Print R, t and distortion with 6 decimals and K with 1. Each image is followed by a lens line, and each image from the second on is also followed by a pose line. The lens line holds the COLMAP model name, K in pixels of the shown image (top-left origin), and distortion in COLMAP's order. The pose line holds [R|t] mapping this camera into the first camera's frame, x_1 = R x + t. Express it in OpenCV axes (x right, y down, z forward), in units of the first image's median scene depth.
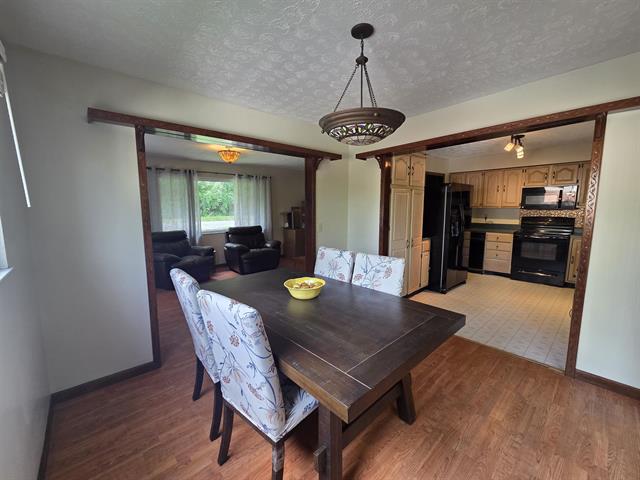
lens RADIAL K [[258.8, 0, 319.6], [0, 258.8, 240.3], [0, 0, 1]] dist [0.000064, -0.000080]
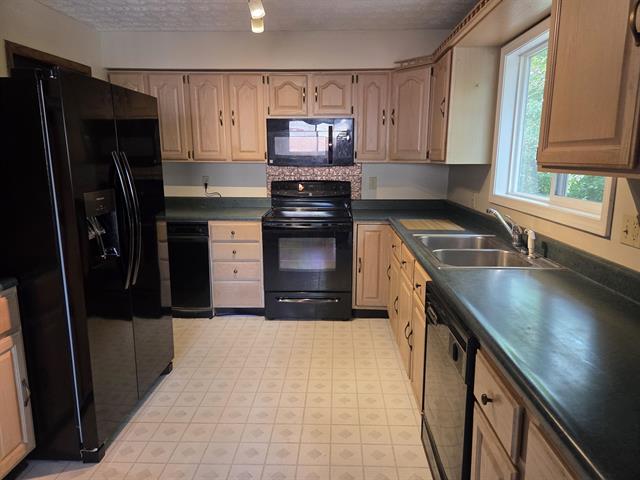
lens RADIAL K [[433.2, 0, 321.3], [0, 433.2, 240.0], [0, 0, 1]] dist [0.037690, -0.000460]
pose [[0.693783, -0.127313, 0.708841, 0.277603], [0.088179, 0.991862, 0.091840, -0.050921], [-0.714765, -0.001212, 0.699364, 0.390091]]
